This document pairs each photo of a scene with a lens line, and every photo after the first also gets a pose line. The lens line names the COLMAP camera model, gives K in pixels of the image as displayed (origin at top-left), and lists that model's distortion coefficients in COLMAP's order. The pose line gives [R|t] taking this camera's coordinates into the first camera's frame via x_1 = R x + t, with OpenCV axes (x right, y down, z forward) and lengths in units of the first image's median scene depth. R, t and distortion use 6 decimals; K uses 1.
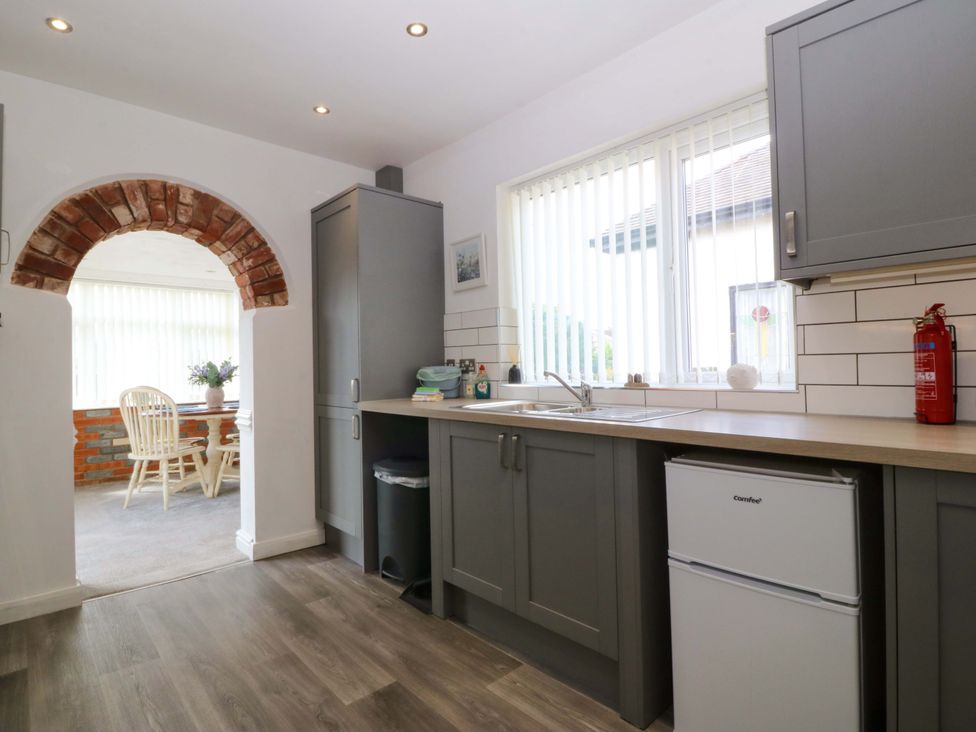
lens RADIAL K [[521.6, 0, 481.2], [0, 521.6, 360.4], [0, 0, 1]] dist [-0.006347, -0.003880]
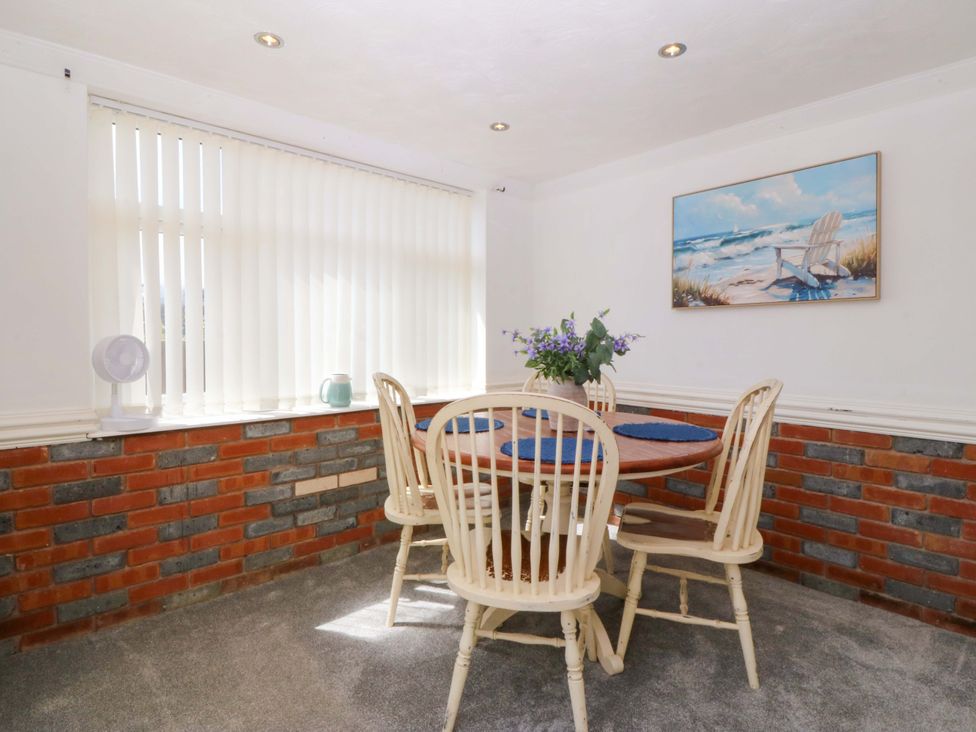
lens RADIAL K [[521.6, 0, 488.6], [0, 521.6, 359.2], [0, 0, 1]] dist [-0.006347, -0.003880]
pose [[0.999642, 0.022304, 0.014804, -0.992417], [-0.023017, 0.998492, 0.049847, 0.021956], [-0.013670, -0.050170, 0.998647, 0.970454]]
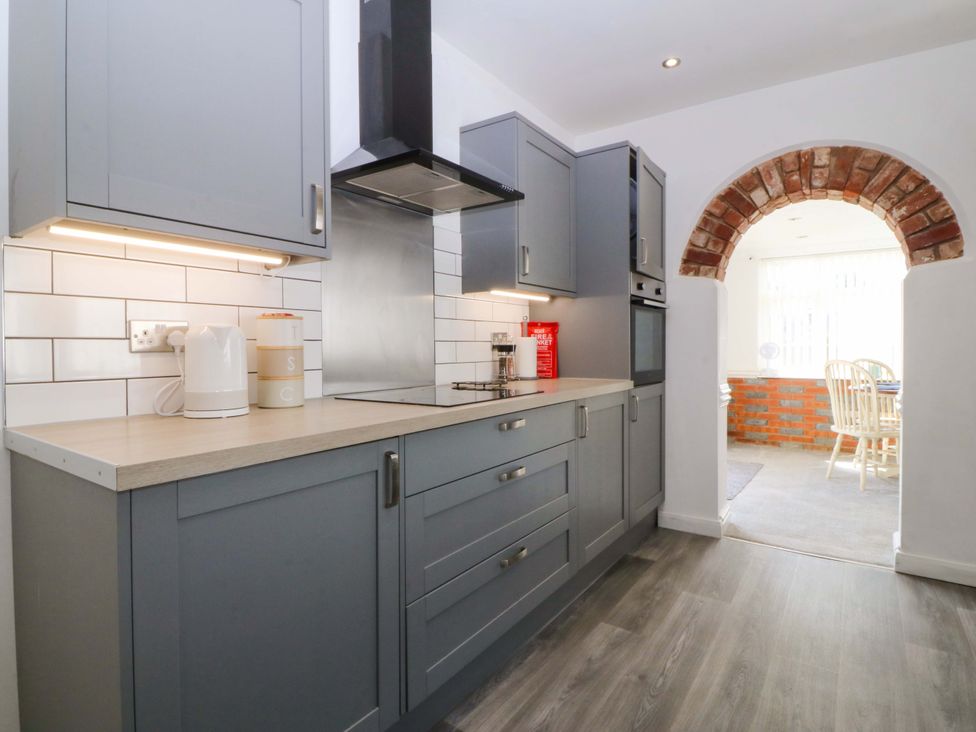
lens RADIAL K [[521.6, 0, 481.7], [0, 521.6, 361.6], [0, 0, 1]] dist [-0.006347, -0.003880]
pose [[0.208157, 0.046277, -0.977000, 0.236782], [0.009632, 0.998735, 0.049359, 0.000695], [0.978048, -0.019685, 0.207448, 0.195039]]
